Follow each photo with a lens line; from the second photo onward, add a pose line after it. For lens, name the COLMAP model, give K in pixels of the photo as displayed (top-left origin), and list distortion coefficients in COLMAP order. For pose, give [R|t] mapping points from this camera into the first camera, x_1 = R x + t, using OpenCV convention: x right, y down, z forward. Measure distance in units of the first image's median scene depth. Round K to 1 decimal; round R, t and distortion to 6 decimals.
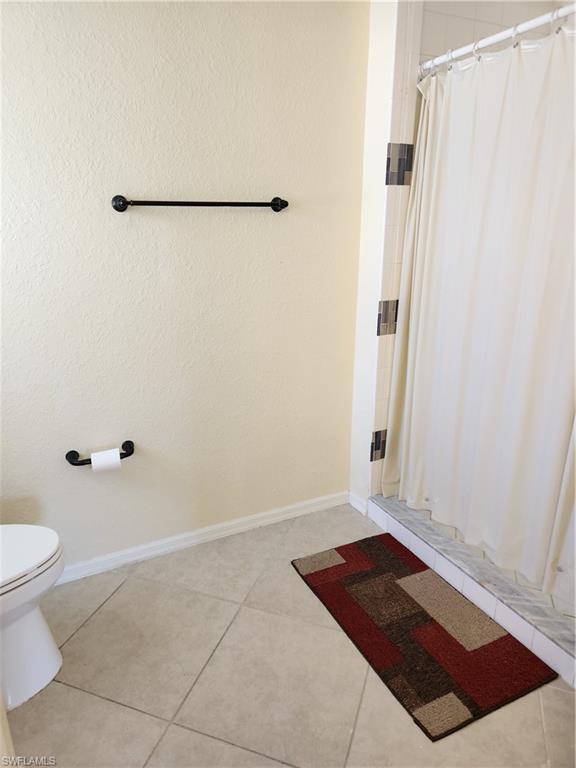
lens RADIAL K [[506.2, 0, 284.4], [0, 506.2, 383.3], [0, 0, 1]] dist [0.047730, -0.015189]
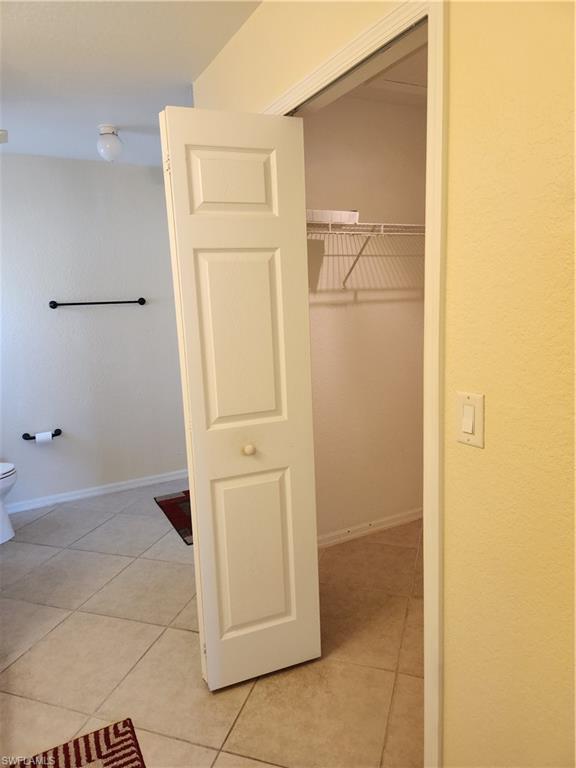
lens RADIAL K [[506.2, 0, 289.0], [0, 506.2, 390.3], [0, 0, 1]] dist [0.047730, -0.015189]
pose [[0.998967, -0.043689, 0.012516, 0.523861], [0.045053, 0.988177, -0.146551, 0.292231], [-0.005965, 0.146963, 0.989124, -0.872230]]
